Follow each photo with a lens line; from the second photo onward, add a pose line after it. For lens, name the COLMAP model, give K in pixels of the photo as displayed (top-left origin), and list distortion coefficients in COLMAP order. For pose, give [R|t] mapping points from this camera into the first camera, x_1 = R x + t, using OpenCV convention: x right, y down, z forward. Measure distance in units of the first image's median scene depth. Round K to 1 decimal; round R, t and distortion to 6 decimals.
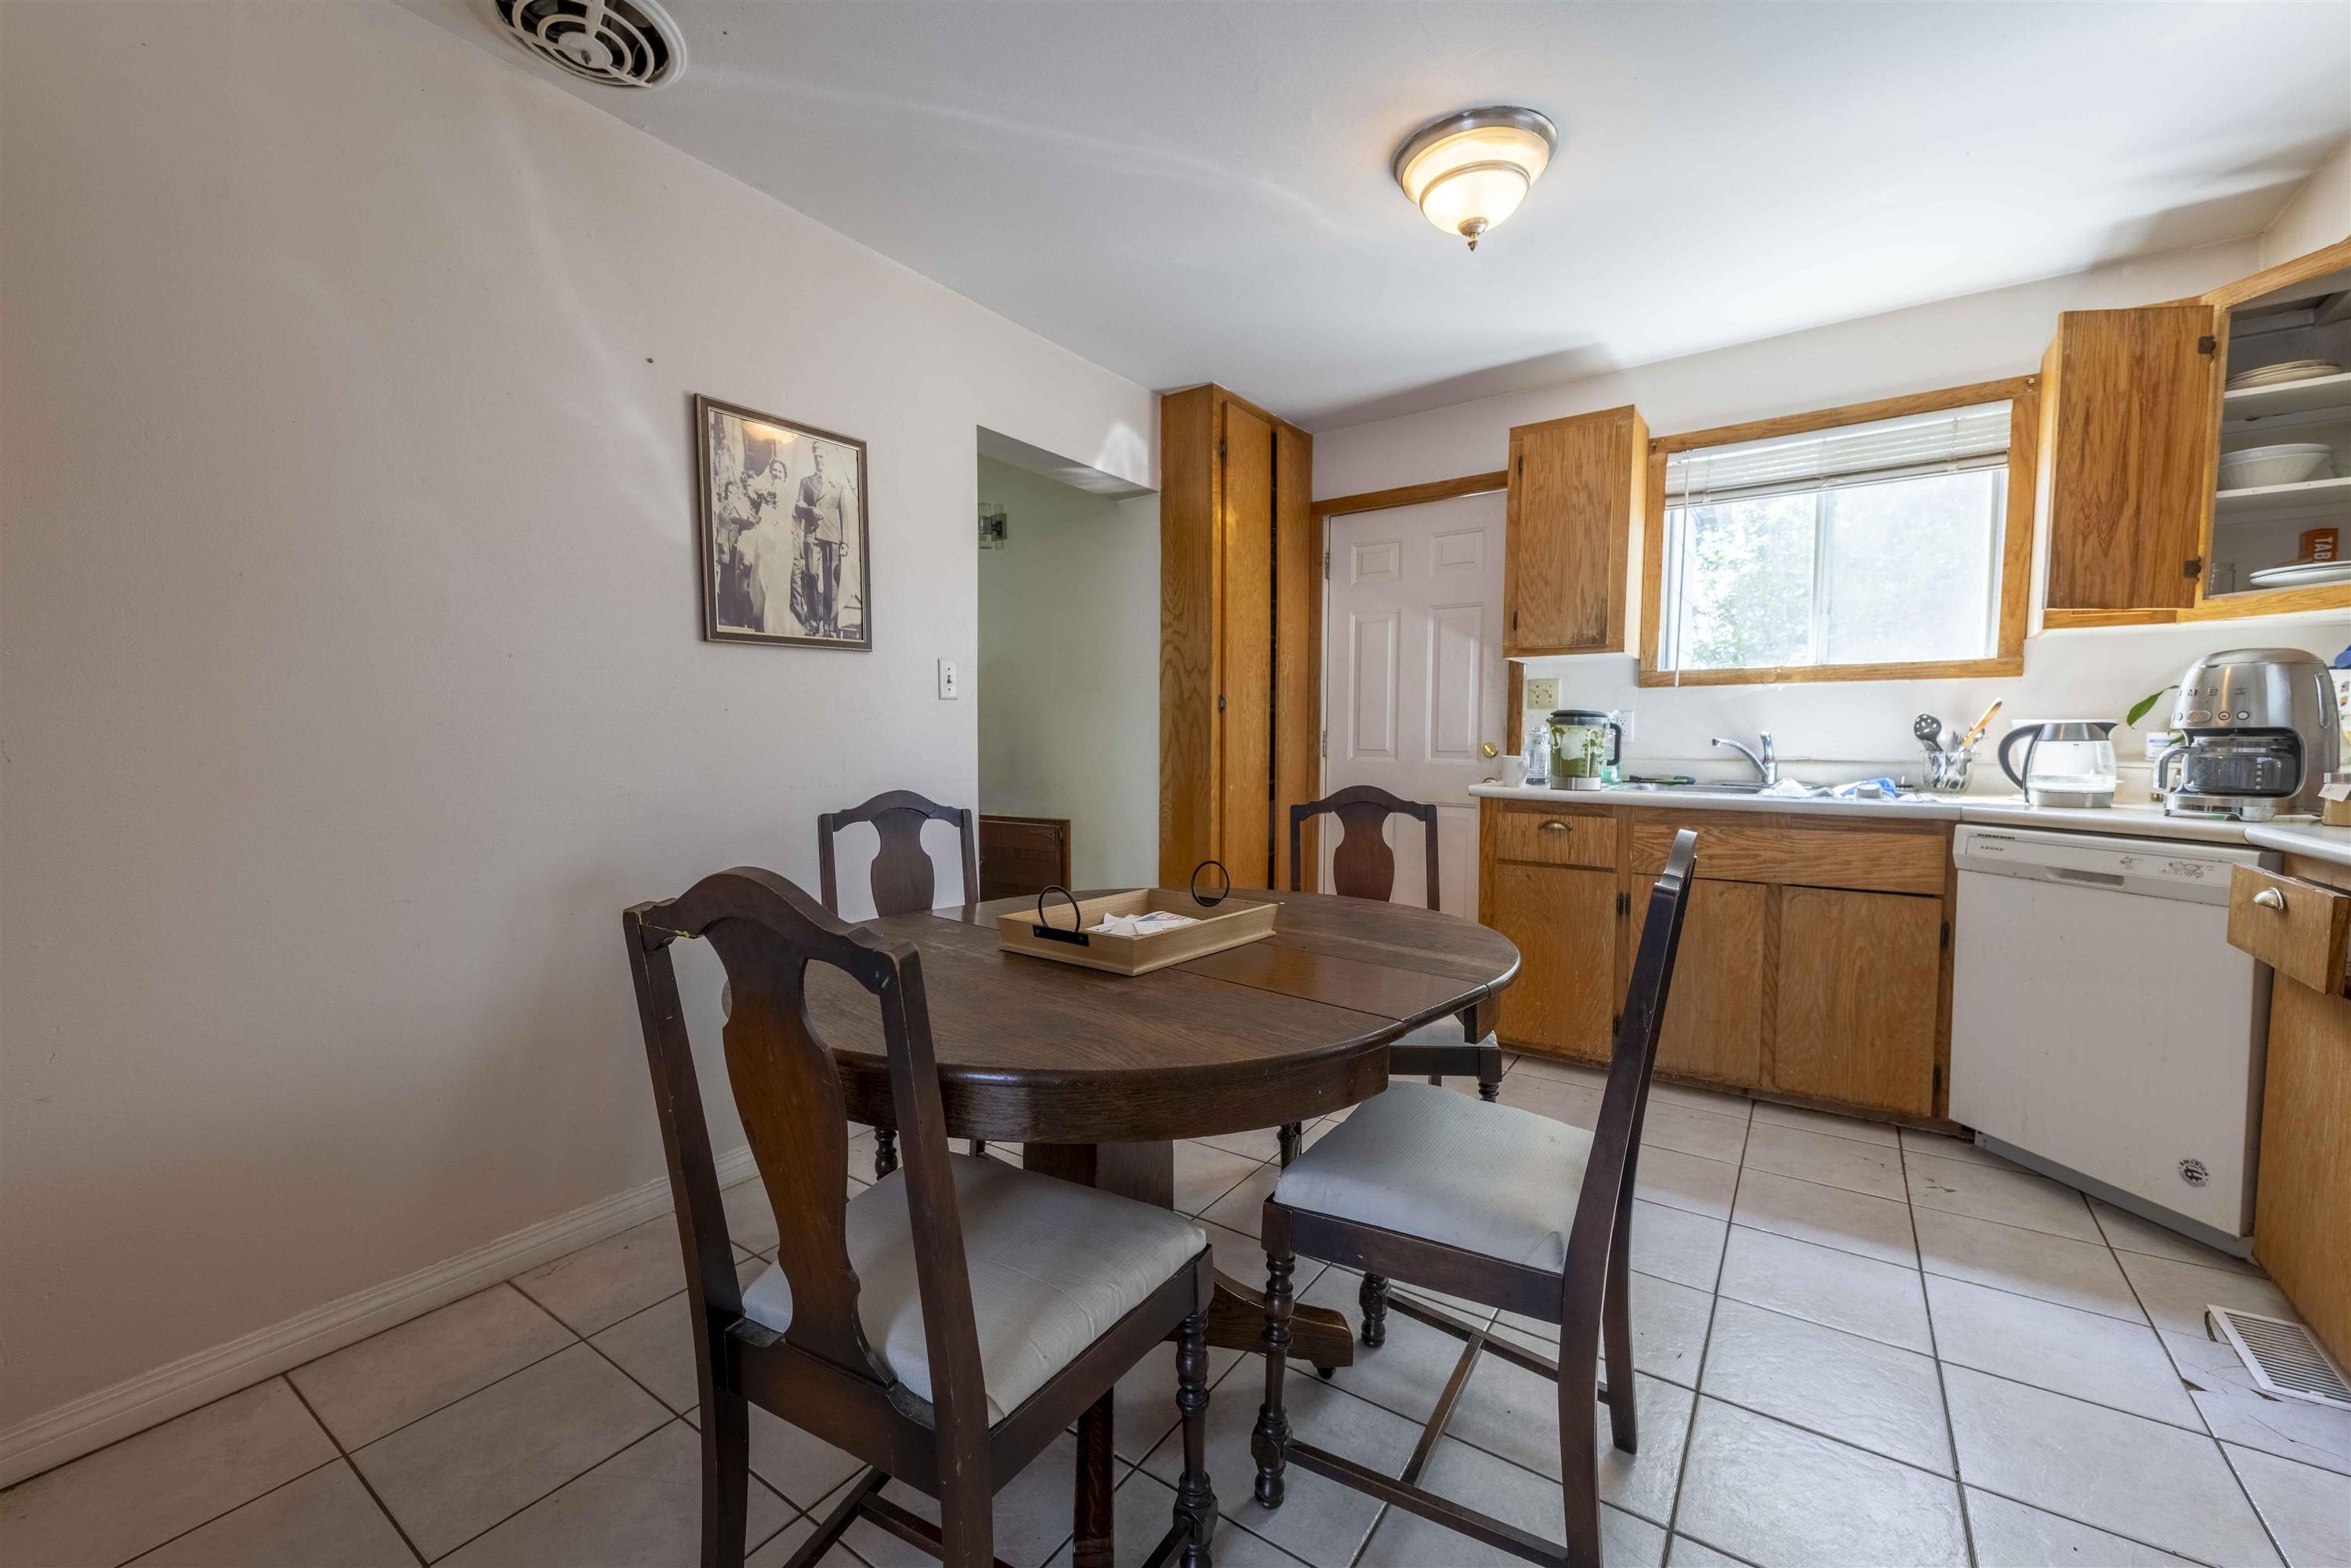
lens RADIAL K [[939.1, 0, 1166.1], [0, 939.1, 790.9], [0, 0, 1]] dist [0.004470, -0.004971]
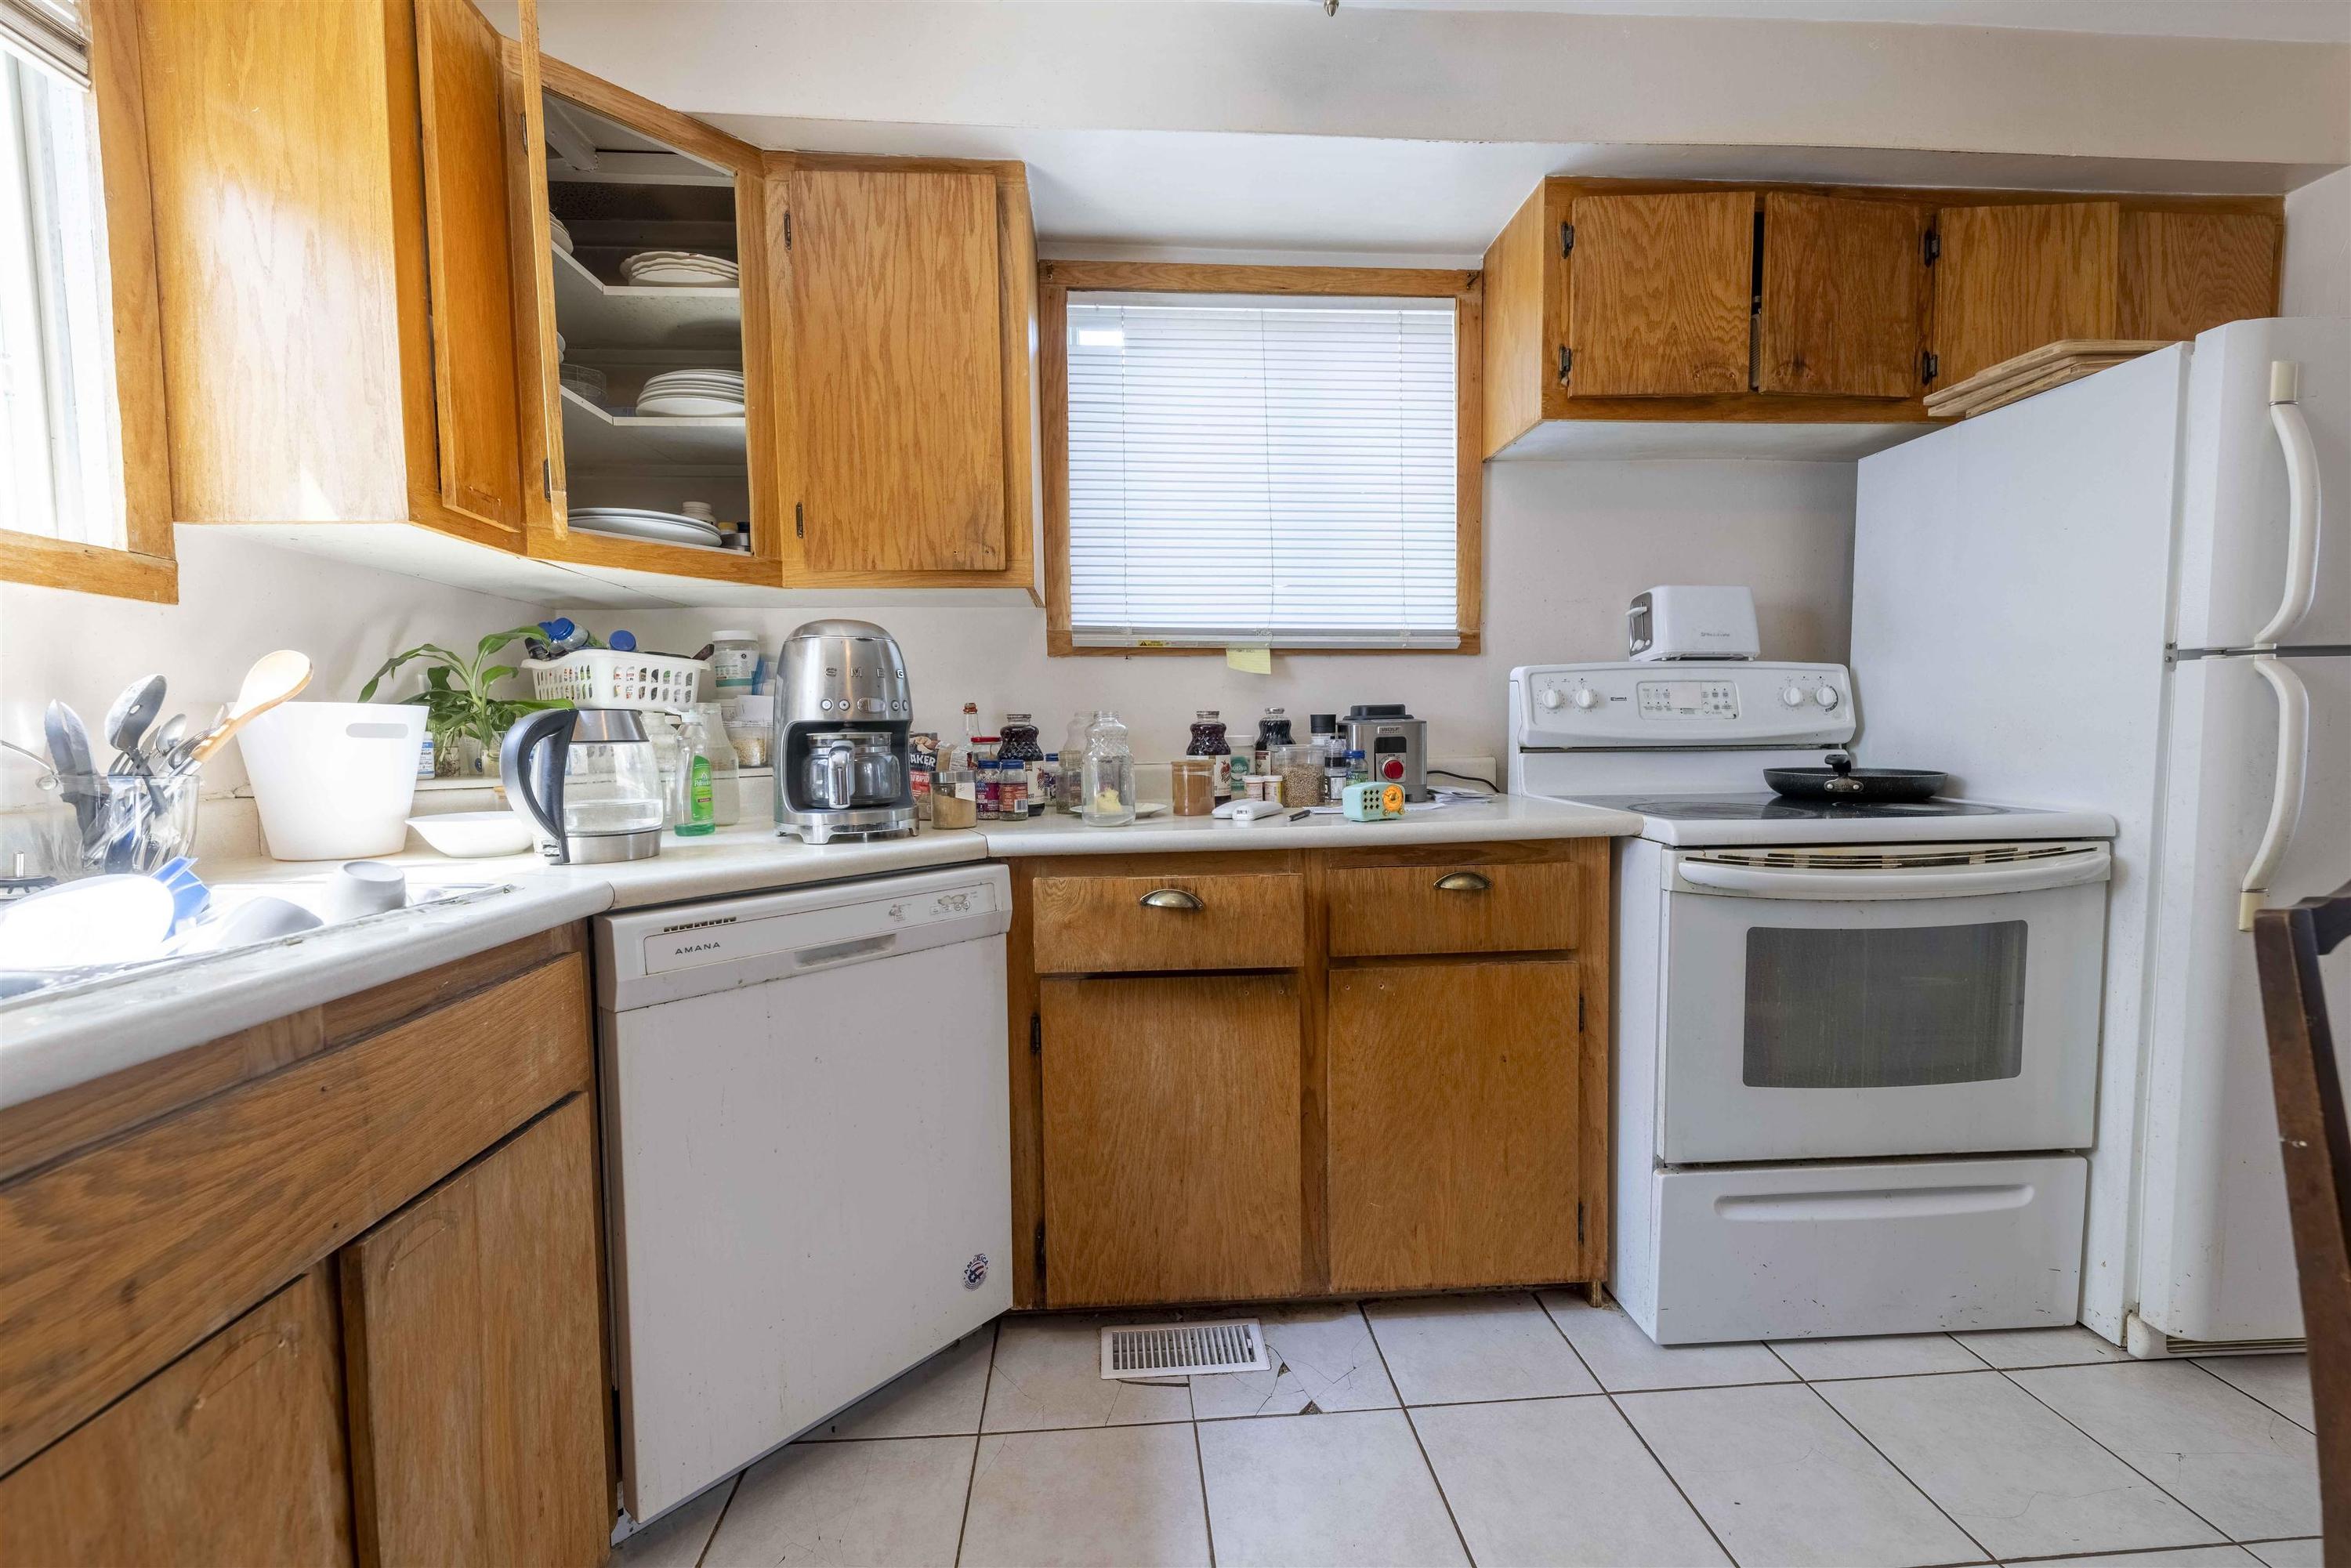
lens RADIAL K [[939.1, 0, 1166.1], [0, 939.1, 790.9], [0, 0, 1]] dist [0.004470, -0.004971]
pose [[-0.631116, -0.035736, 0.774865, 0.329524], [0.057486, 0.994036, 0.092666, -0.059953], [-0.773556, 0.103026, -0.625298, 1.152469]]
